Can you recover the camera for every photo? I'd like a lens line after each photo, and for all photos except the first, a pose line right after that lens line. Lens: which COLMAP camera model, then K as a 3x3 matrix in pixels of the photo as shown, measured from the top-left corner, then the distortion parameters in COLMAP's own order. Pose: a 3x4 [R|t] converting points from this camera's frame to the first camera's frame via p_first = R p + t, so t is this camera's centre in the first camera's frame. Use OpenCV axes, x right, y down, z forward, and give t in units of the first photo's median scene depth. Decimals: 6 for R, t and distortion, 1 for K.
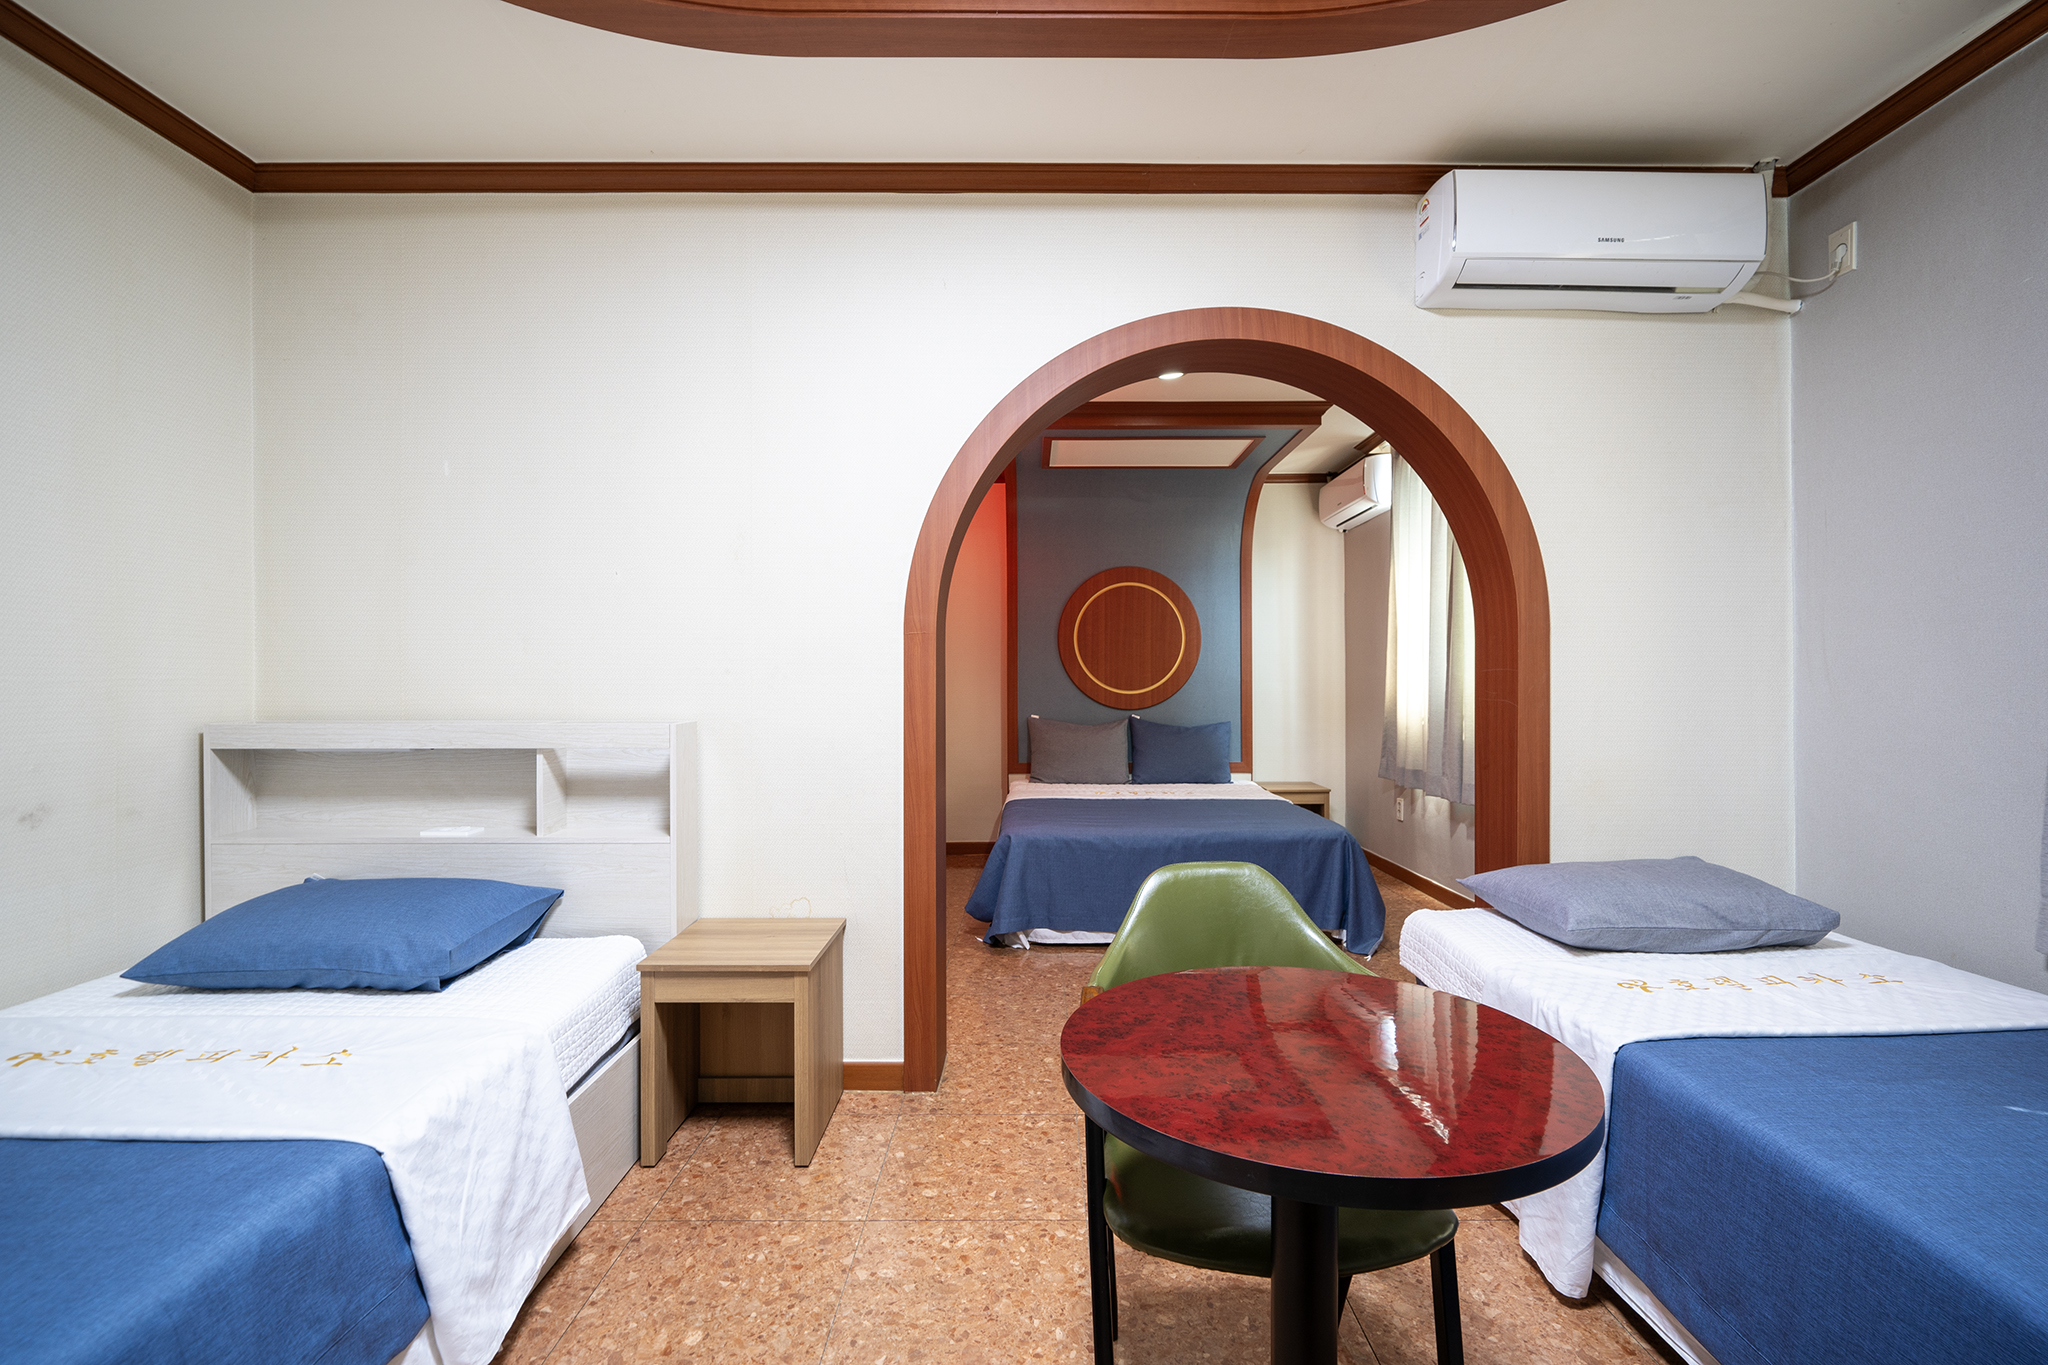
lens RADIAL K [[897.8, 0, 1024.0], [0, 897.8, 682.5], [0, 0, 1]] dist [-0.000755, 0.000532]
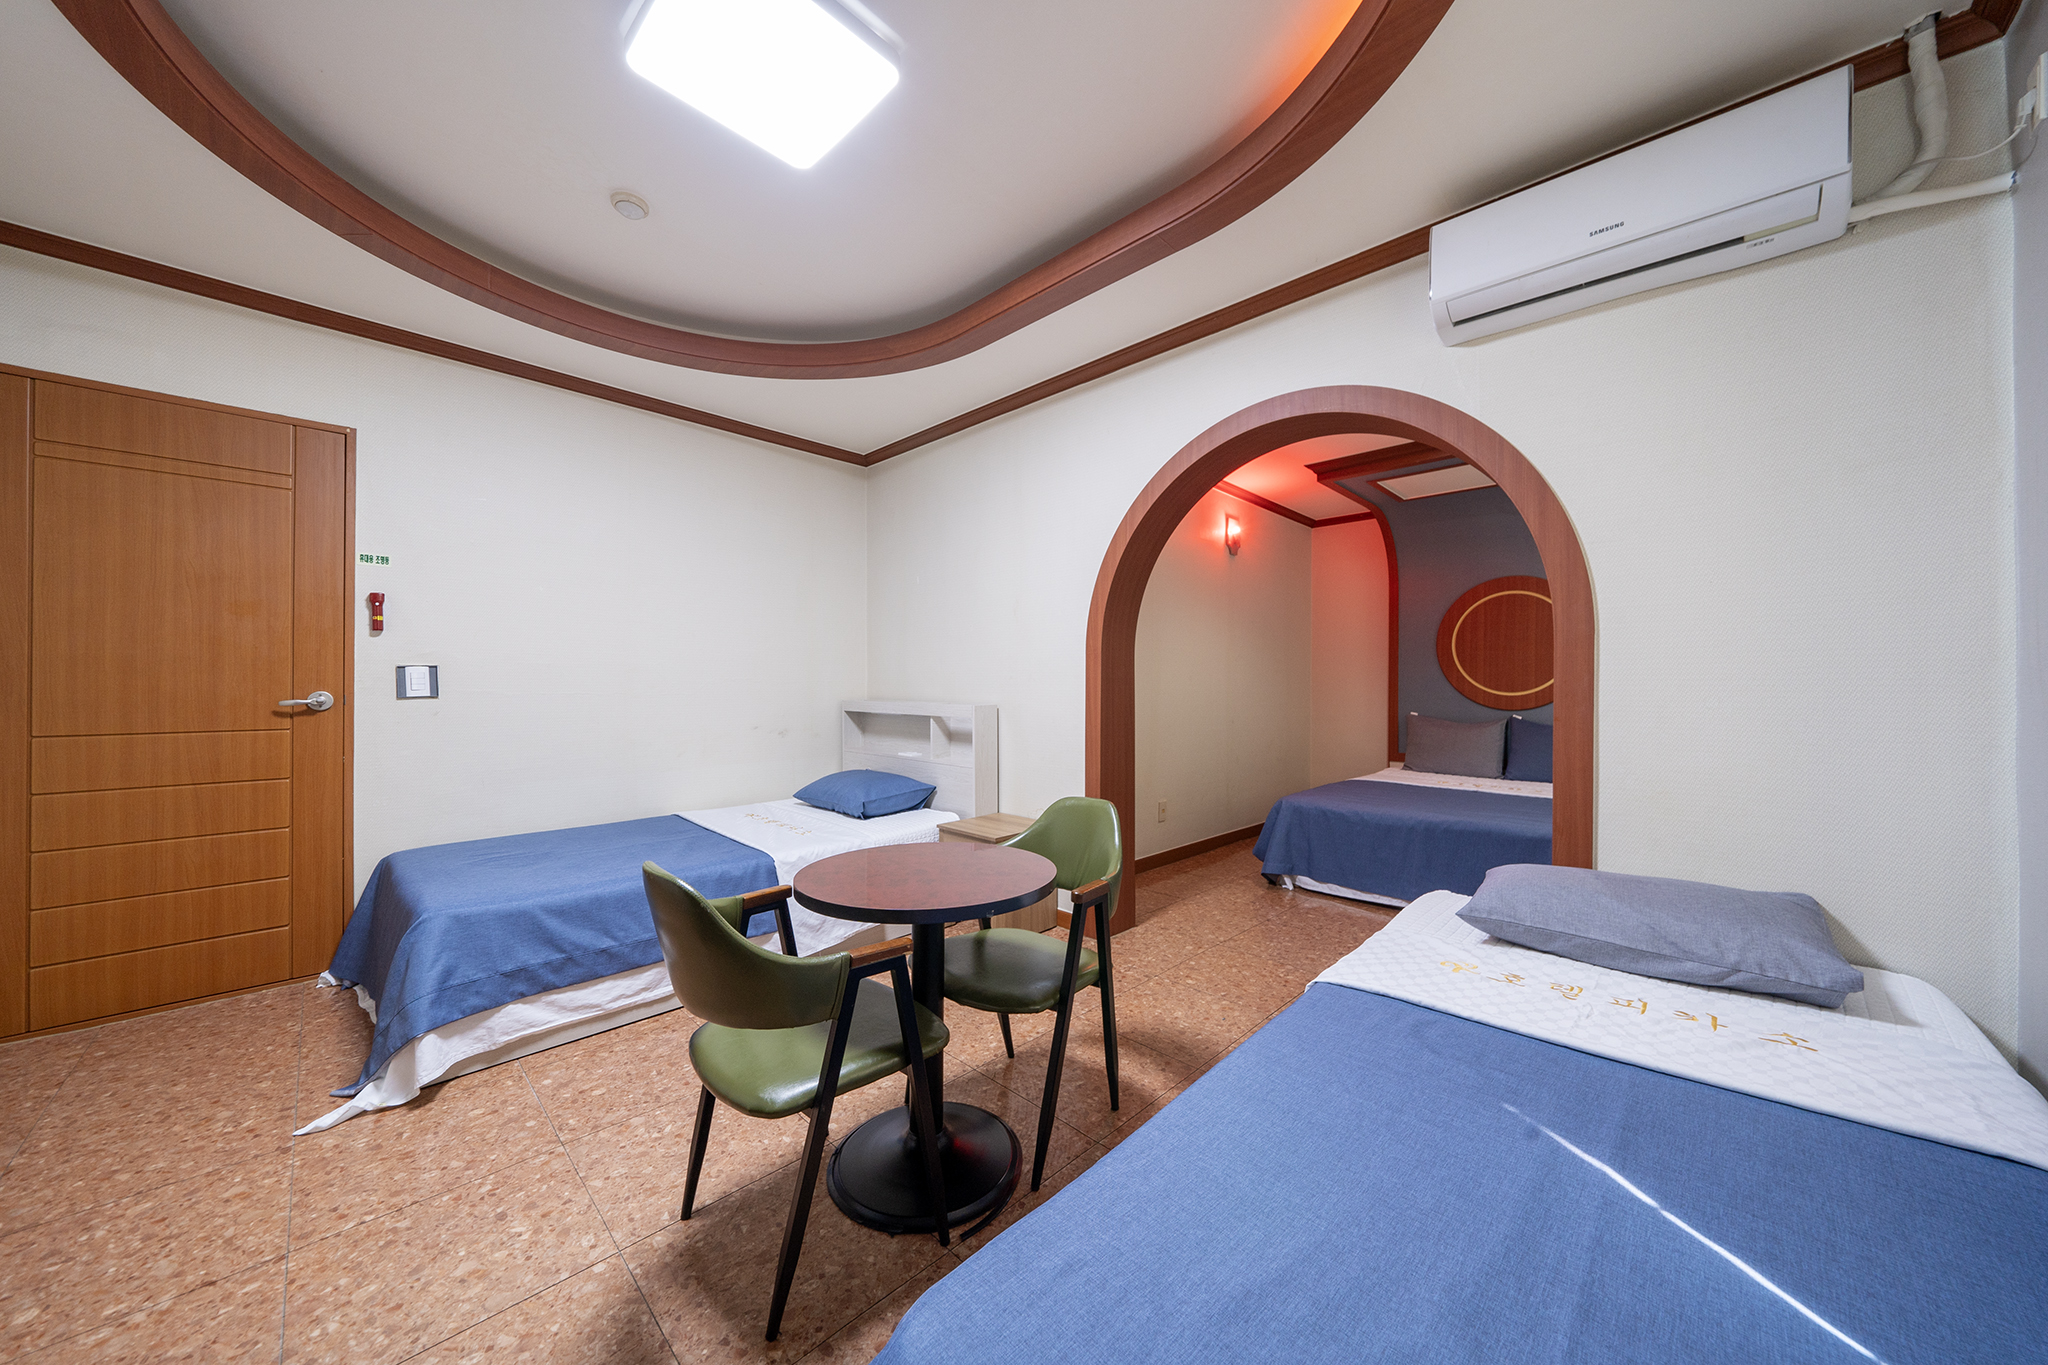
lens RADIAL K [[695.1, 0, 1034.1], [0, 695.1, 681.8], [0, 0, 1]] dist [-0.005966, 0.000060]
pose [[0.718340, 0.001997, -0.695689, 0.675949], [-0.003503, 0.999994, -0.000746, -0.002034], [0.695683, 0.002973, 0.718343, 0.033184]]
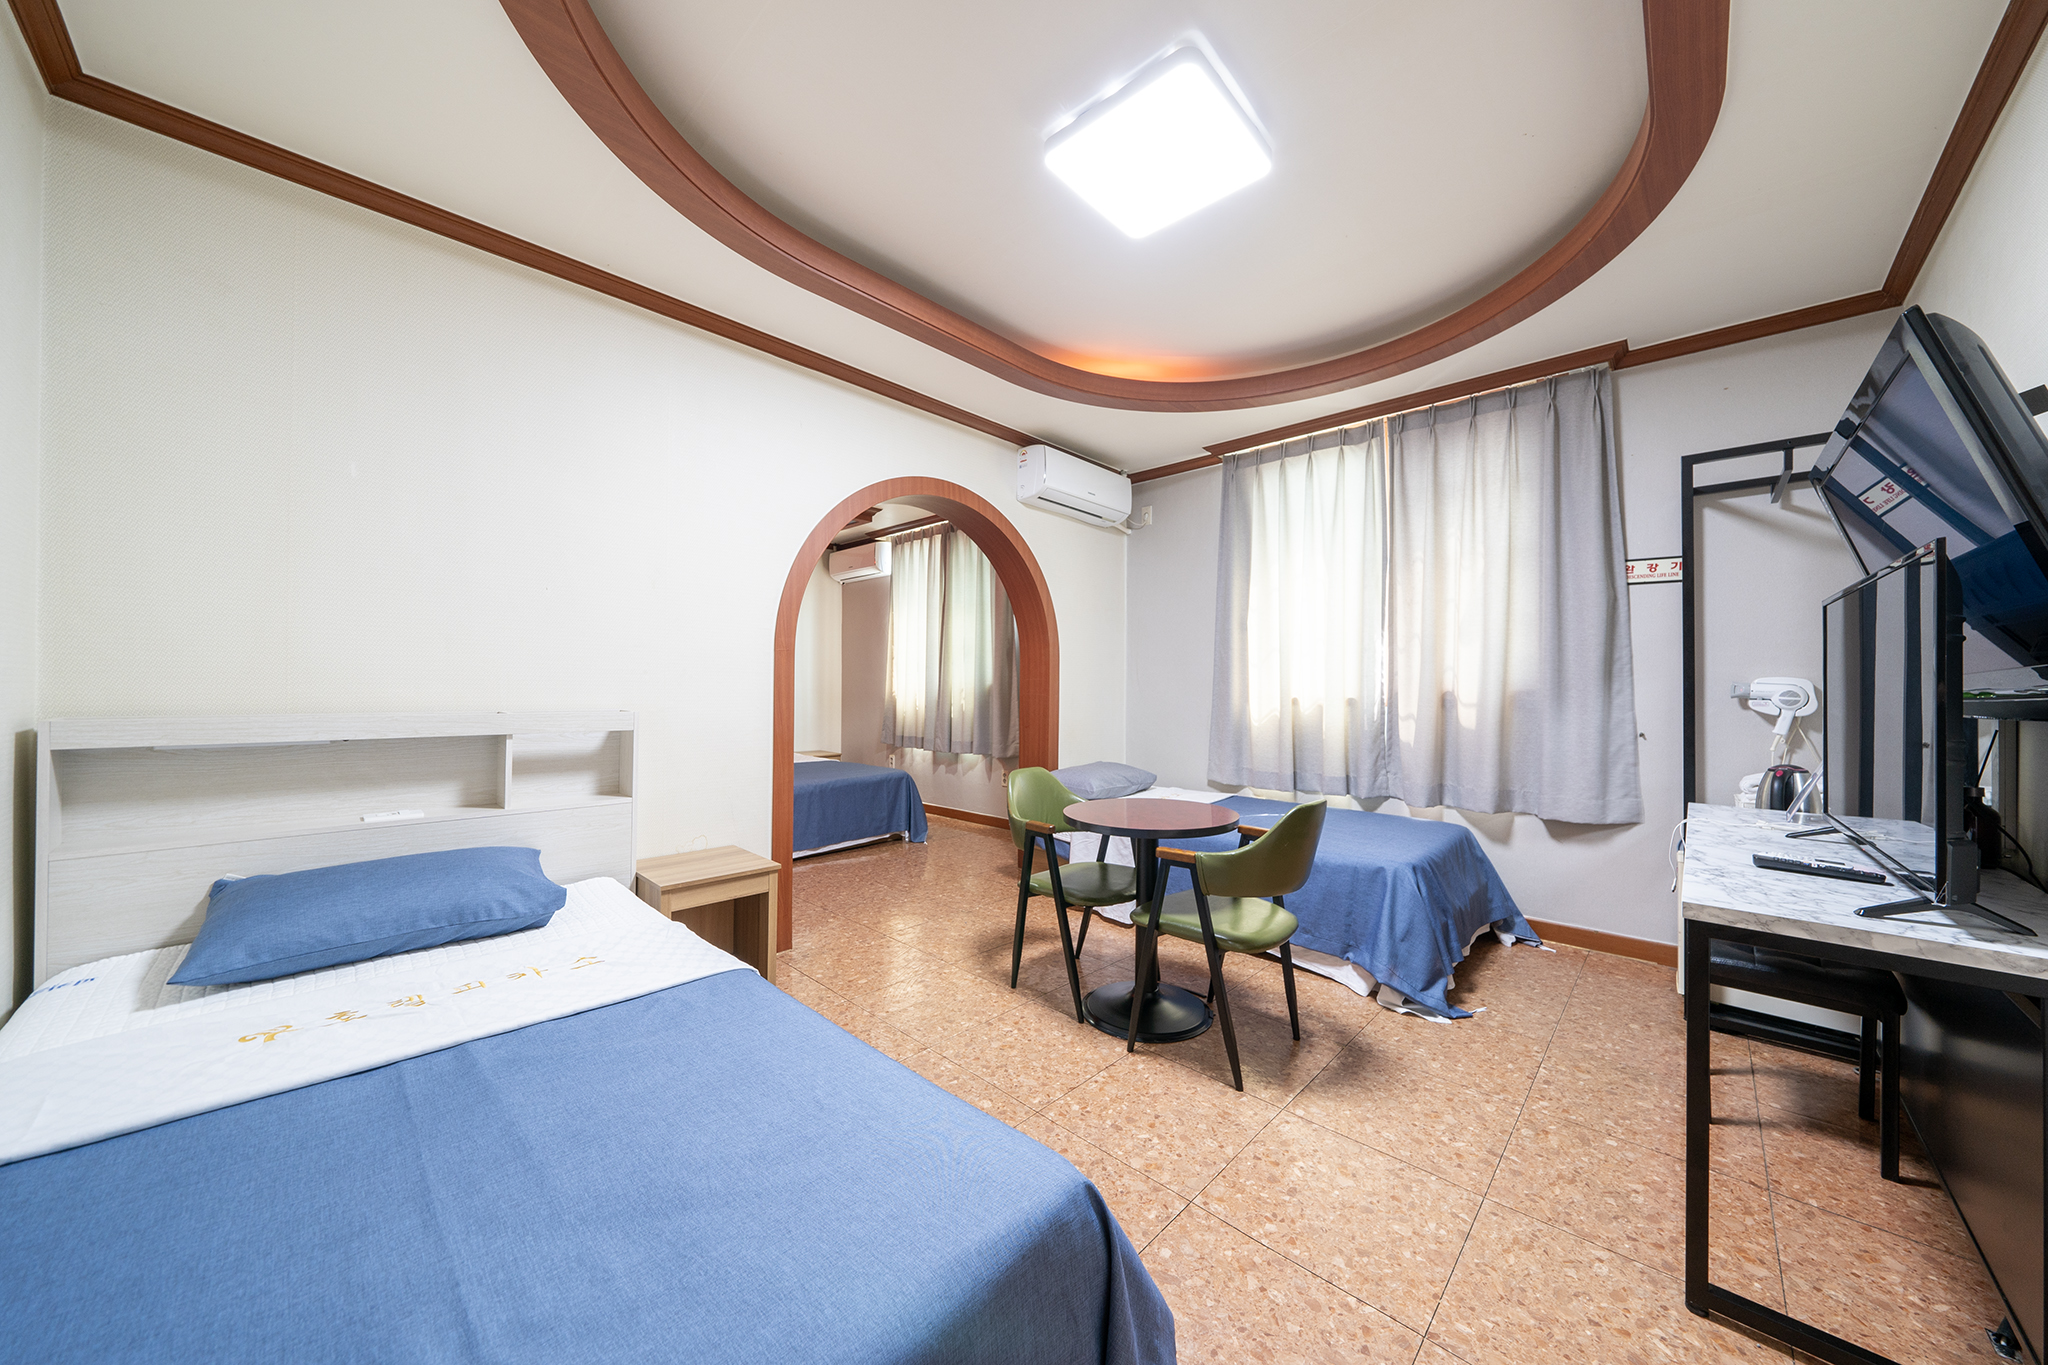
lens RADIAL K [[695.1, 0, 1034.1], [0, 695.1, 681.8], [0, 0, 1]] dist [-0.005966, 0.000060]
pose [[0.693044, 0.013226, 0.720774, -0.675335], [-0.013951, 0.999891, -0.004935, -0.000618], [-0.720760, -0.006635, 0.693153, -0.121203]]
